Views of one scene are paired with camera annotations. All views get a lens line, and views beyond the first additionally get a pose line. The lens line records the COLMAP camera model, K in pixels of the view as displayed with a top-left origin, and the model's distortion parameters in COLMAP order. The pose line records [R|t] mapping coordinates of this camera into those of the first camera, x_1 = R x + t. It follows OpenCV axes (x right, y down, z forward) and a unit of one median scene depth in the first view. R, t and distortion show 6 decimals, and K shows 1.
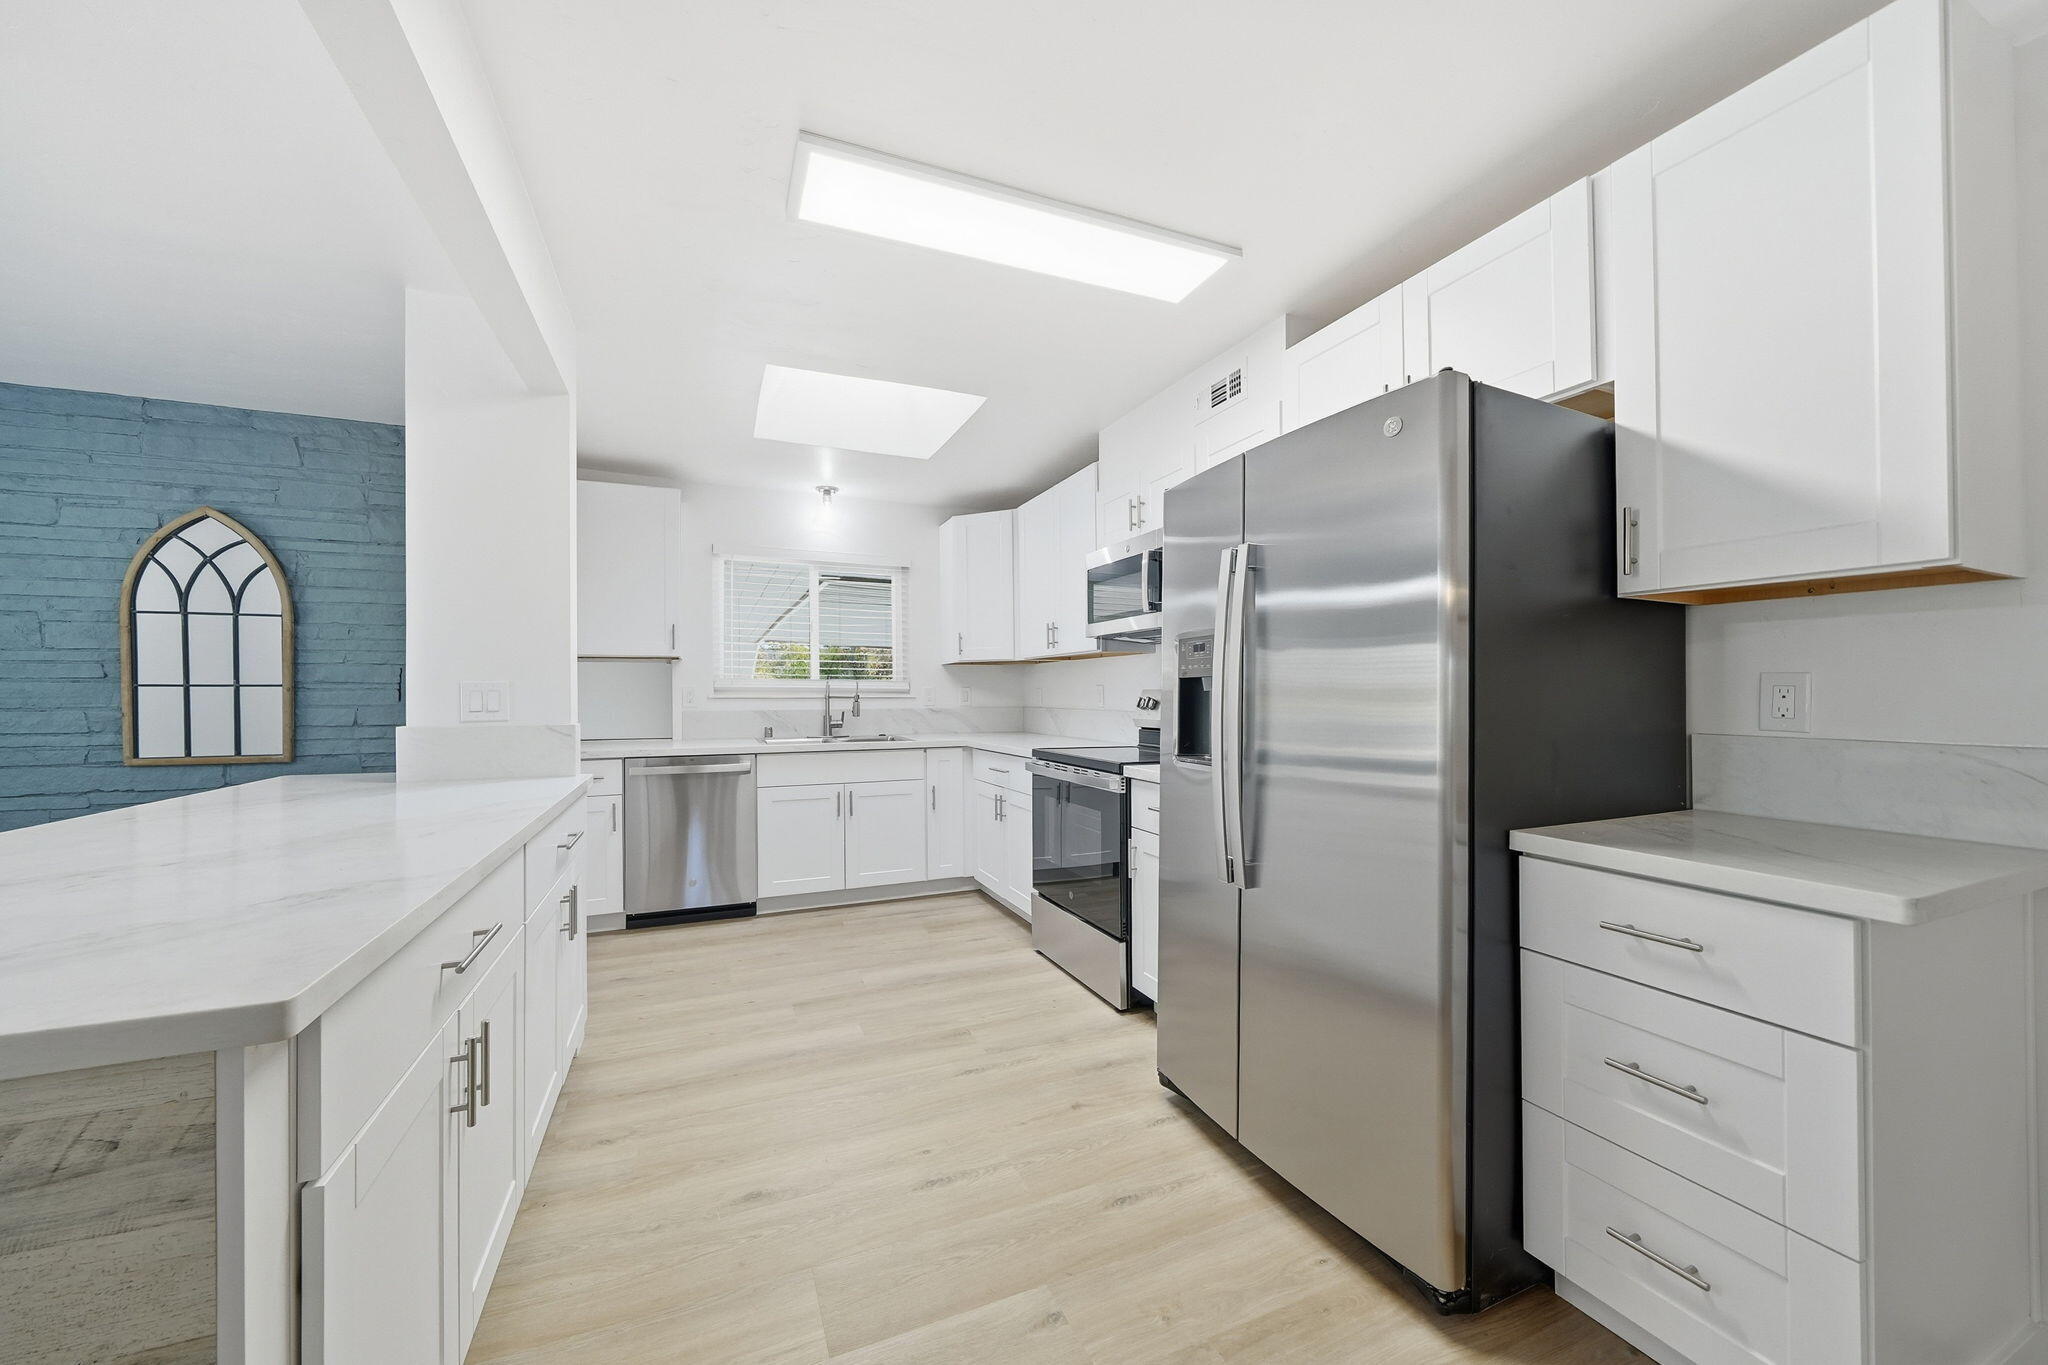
lens RADIAL K [[713.8, 0, 1008.3], [0, 713.8, 690.3], [0, 0, 1]] dist [-0.000069, -0.000046]
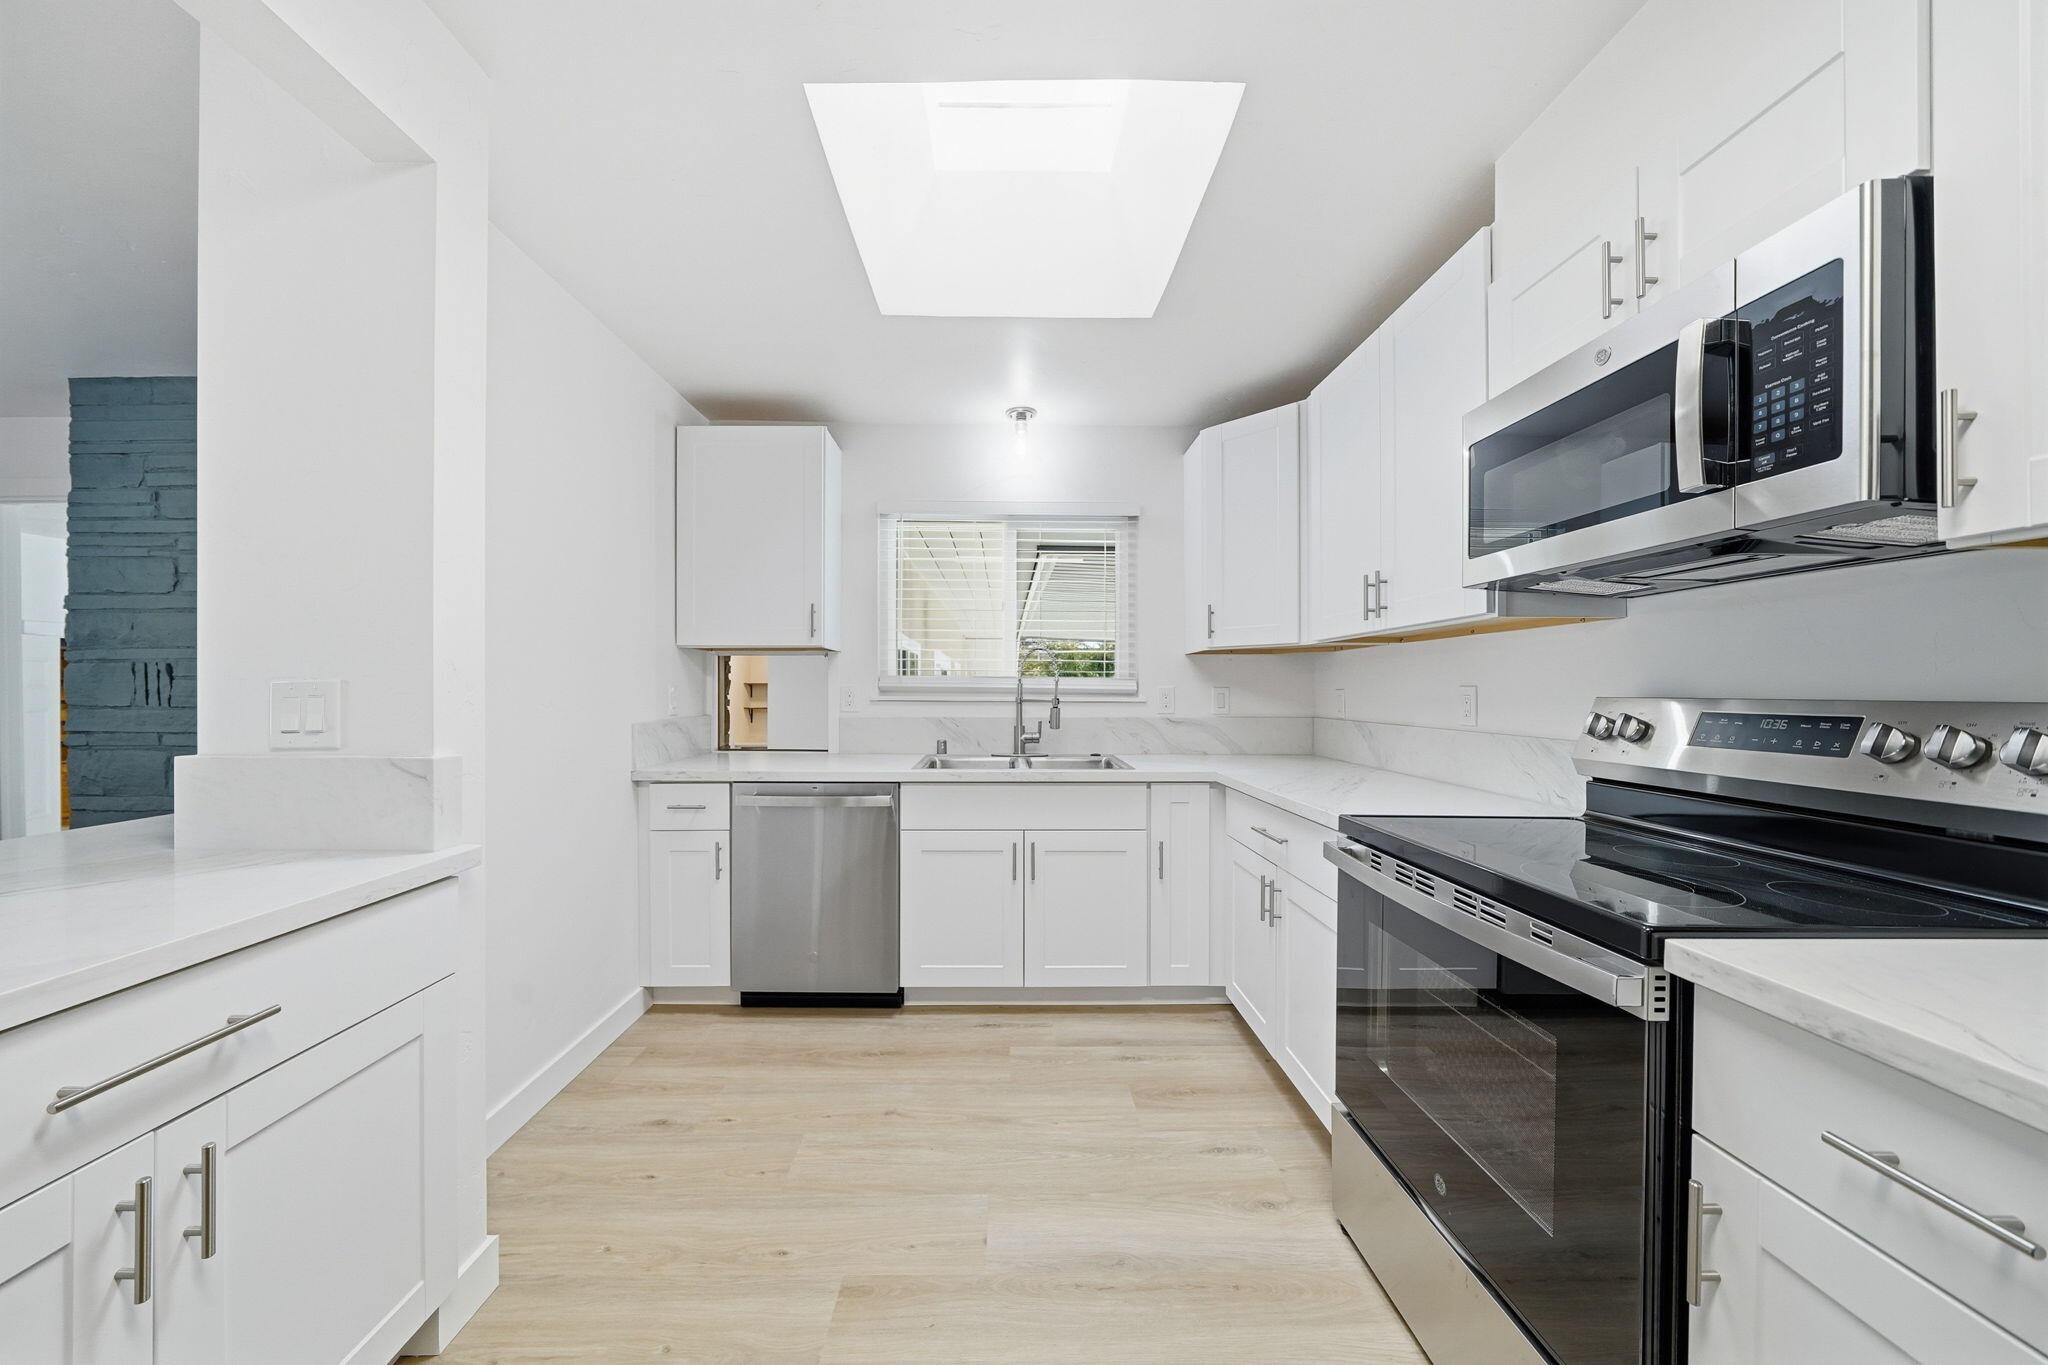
lens RADIAL K [[682.6, 0, 1012.2], [0, 682.6, 698.6], [0, 0, 1]] dist [-0.000456, -0.000043]
pose [[0.925403, 0.010652, -0.378835, 0.002540], [-0.004458, 0.999842, 0.017223, -0.005165], [0.378959, -0.014249, 0.925304, 0.407318]]
